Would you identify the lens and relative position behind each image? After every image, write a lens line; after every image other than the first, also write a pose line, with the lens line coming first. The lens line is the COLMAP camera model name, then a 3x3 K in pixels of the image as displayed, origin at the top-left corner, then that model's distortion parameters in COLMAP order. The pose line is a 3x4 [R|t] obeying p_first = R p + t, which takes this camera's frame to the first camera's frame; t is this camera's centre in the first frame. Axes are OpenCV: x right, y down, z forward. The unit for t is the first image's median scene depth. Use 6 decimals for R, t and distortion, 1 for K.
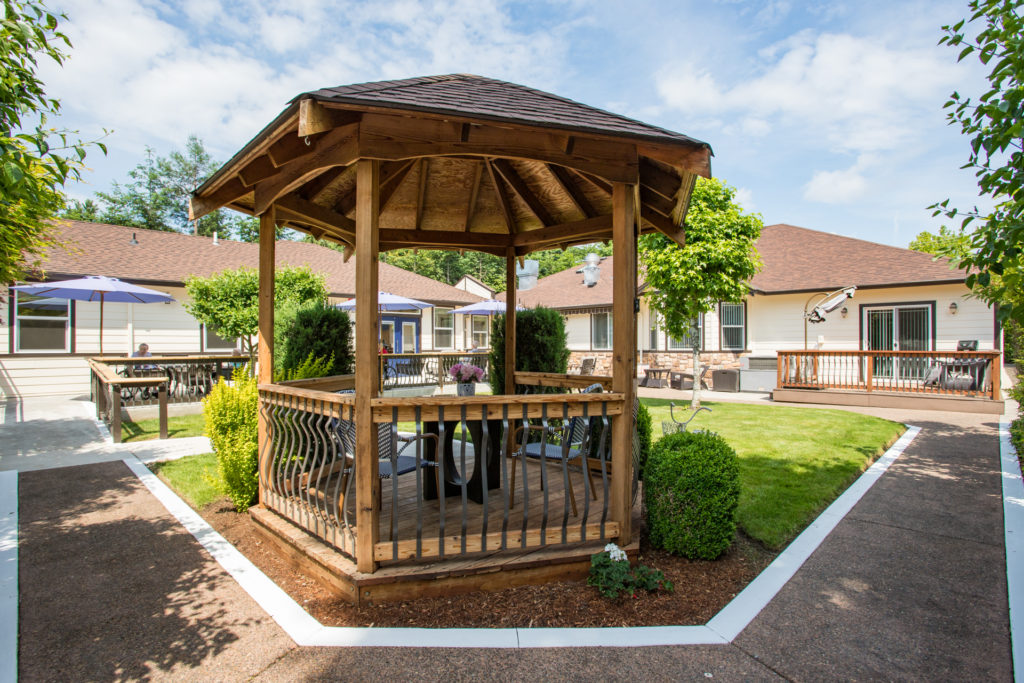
lens RADIAL K [[493.9, 0, 507.5], [0, 493.9, 337.6], [0, 0, 1]] dist [-0.065681, 0.031509]
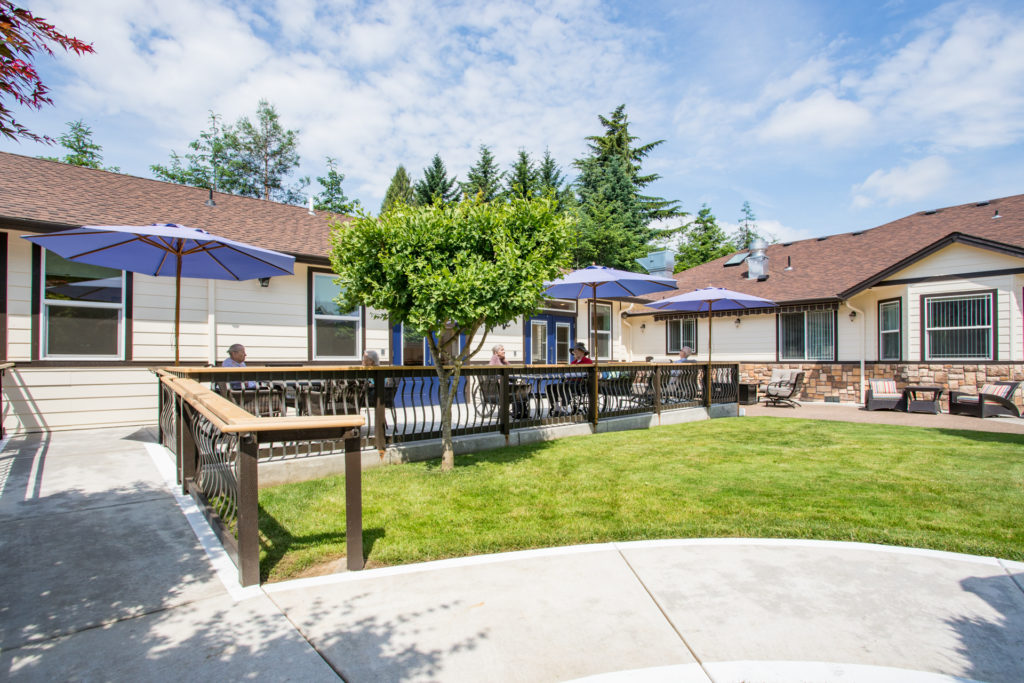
lens RADIAL K [[500.2, 0, 516.9], [0, 500.2, 352.5], [0, 0, 1]] dist [-0.067521, 0.032149]
pose [[0.998512, 0.001418, -0.054522, -0.364418], [-0.001221, 0.999993, 0.003636, 0.018724], [0.054526, -0.003564, 0.998506, 0.389898]]
